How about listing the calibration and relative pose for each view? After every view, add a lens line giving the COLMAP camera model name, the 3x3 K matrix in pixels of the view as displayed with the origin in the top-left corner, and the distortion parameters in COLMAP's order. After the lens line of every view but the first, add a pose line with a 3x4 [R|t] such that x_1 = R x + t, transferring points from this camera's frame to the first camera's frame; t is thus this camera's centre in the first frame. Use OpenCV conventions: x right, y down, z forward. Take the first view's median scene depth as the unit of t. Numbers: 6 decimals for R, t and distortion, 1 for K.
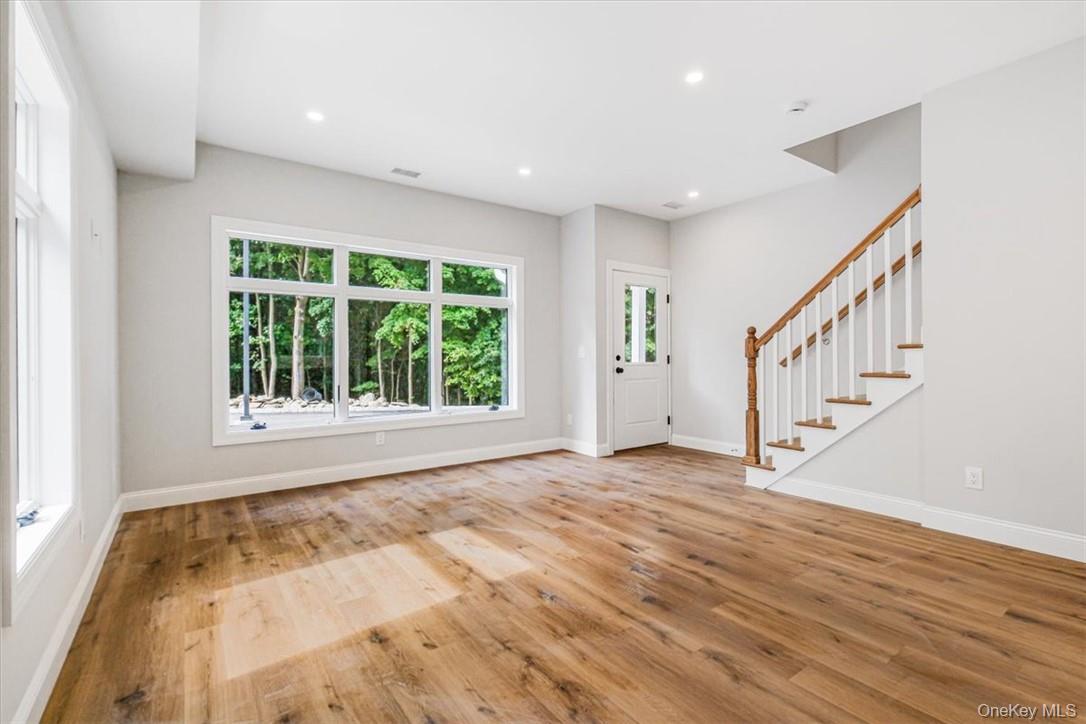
lens RADIAL K [[490.1, 0, 554.3], [0, 490.1, 358.6], [0, 0, 1]] dist [-0.002527, 0.000502]
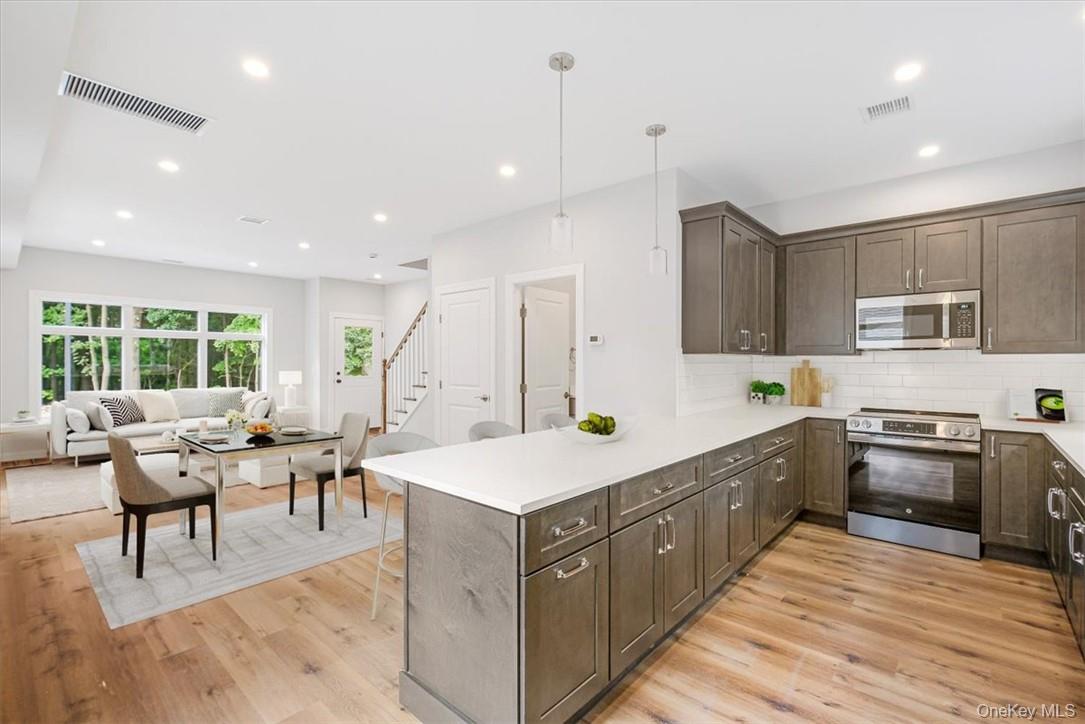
lens RADIAL K [[489.6, 0, 553.8], [0, 489.6, 358.6], [0, 0, 1]] dist [-0.002527, 0.000502]
pose [[0.978553, 0.008216, 0.205833, 0.139290], [-0.007041, 0.999954, -0.006441, -0.012631], [-0.205877, 0.004853, 0.978566, -0.197181]]
